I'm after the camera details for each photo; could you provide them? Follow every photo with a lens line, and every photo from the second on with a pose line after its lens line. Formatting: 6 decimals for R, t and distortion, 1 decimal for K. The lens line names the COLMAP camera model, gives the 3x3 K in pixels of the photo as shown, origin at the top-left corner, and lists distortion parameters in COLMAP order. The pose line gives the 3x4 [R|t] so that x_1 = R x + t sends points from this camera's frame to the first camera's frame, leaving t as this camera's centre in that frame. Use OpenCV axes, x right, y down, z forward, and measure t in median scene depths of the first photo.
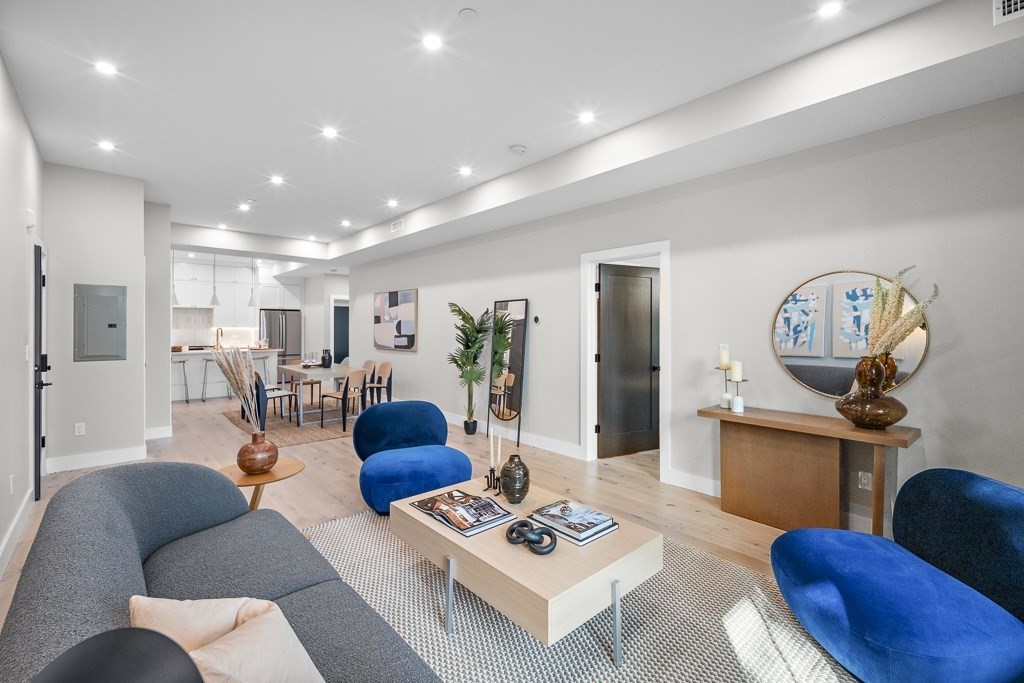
lens RADIAL K [[450.0, 0, 528.0], [0, 450.0, 327.3], [0, 0, 1]] dist [-0.000490, -0.001571]
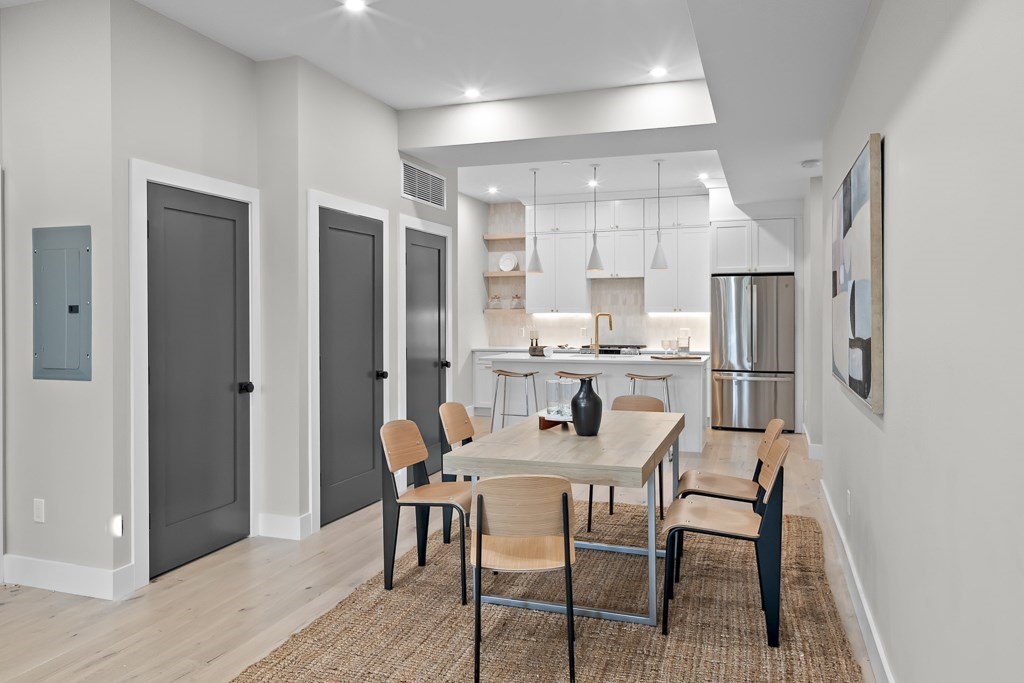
lens RADIAL K [[701.9, 0, 492.9], [0, 701.9, 319.4], [0, 0, 1]] dist [-0.000305, 0.011288]
pose [[0.438584, 0.003699, -0.898682, -0.019400], [0.005486, 0.999962, 0.006793, 0.002610], [0.898673, -0.007909, 0.438547, 0.594267]]
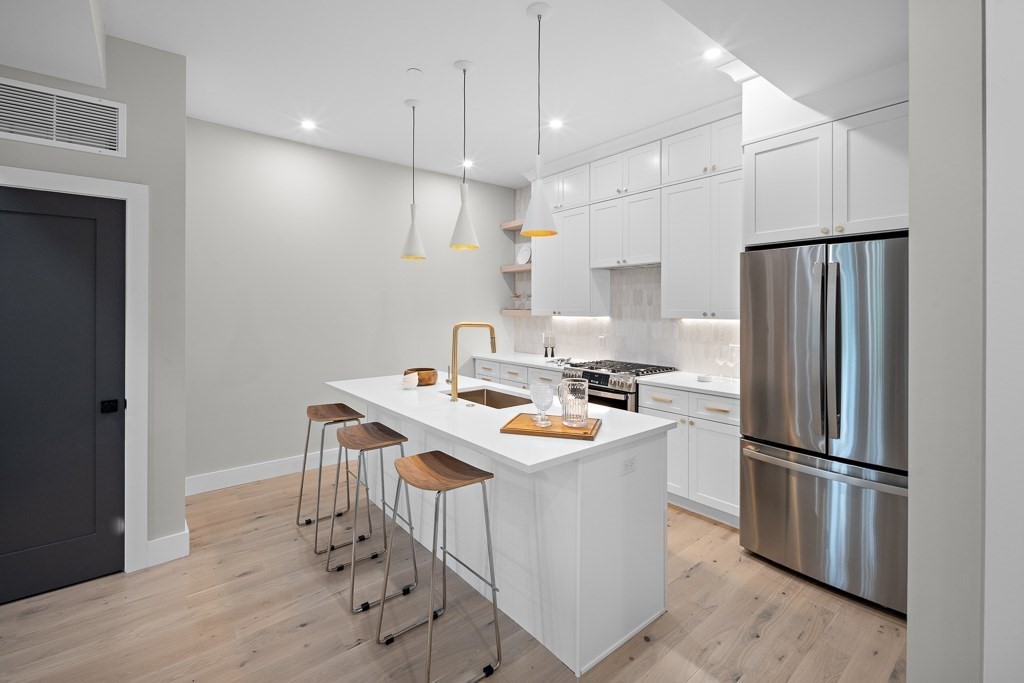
lens RADIAL K [[450.0, 0, 504.9], [0, 450.0, 304.2], [0, 0, 1]] dist [-0.000490, -0.001571]
pose [[-0.067611, -0.009078, -0.997670, -0.444264], [0.000739, 0.999958, -0.009149, -0.008954], [0.997711, -0.001356, -0.067602, 1.161736]]
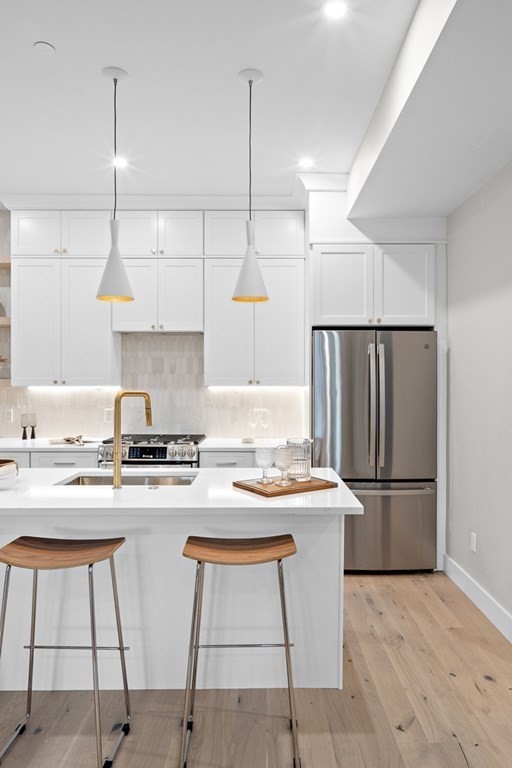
lens RADIAL K [[526.4, 0, 265.7], [0, 526.4, 378.9], [0, 0, 1]] dist [-0.000305, 0.011288]
pose [[0.734558, -0.001546, -0.678544, -0.493032], [-0.000031, 0.999997, -0.002312, -0.005274], [0.678546, 0.001720, 0.734556, 0.938971]]
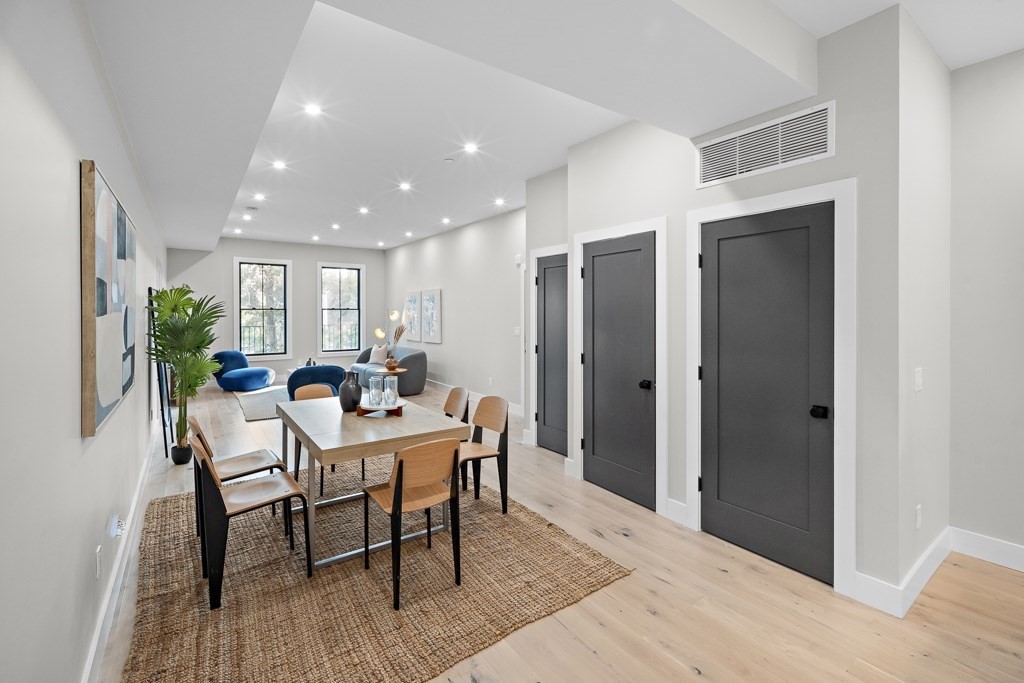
lens RADIAL K [[450.0, 0, 522.3], [0, 450.0, 310.5], [0, 0, 1]] dist [-0.000490, -0.001571]
pose [[-0.994986, 0.000156, 0.100011, -0.557153], [-0.000220, 0.999993, -0.003754, -0.009751], [-0.100010, -0.003757, -0.994979, 1.194323]]
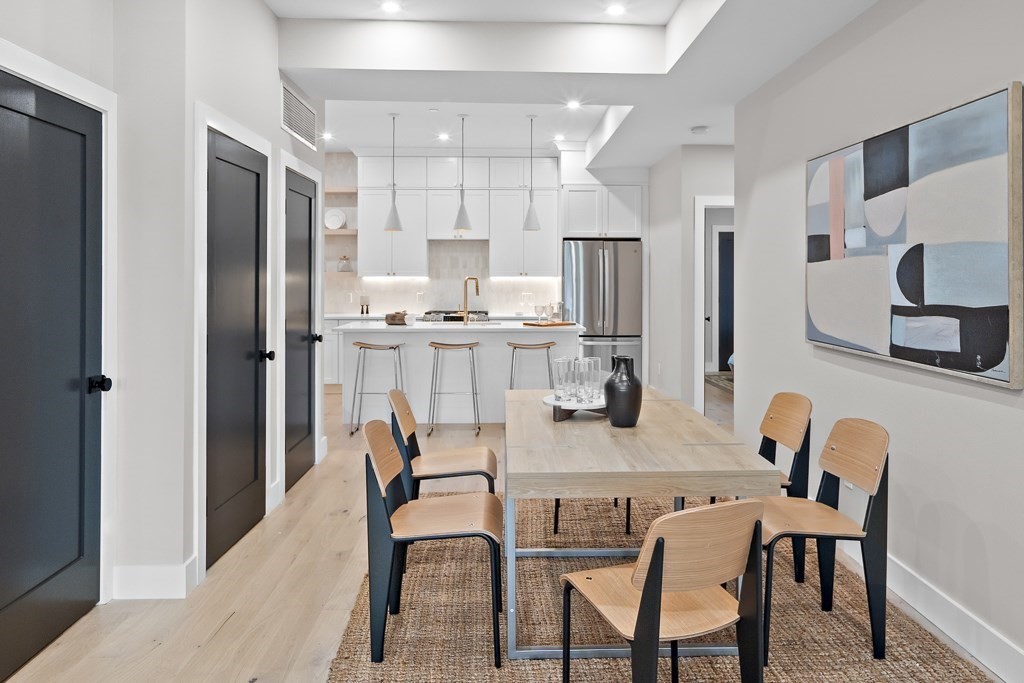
lens RADIAL K [[701.9, 0, 505.1], [0, 701.9, 274.1], [0, 0, 1]] dist [-0.000305, 0.011288]
pose [[0.738153, -0.003231, -0.674625, -0.180319], [-0.000763, 0.999984, -0.005624, 0.002585], [0.674632, 0.004666, 0.738139, 0.534512]]
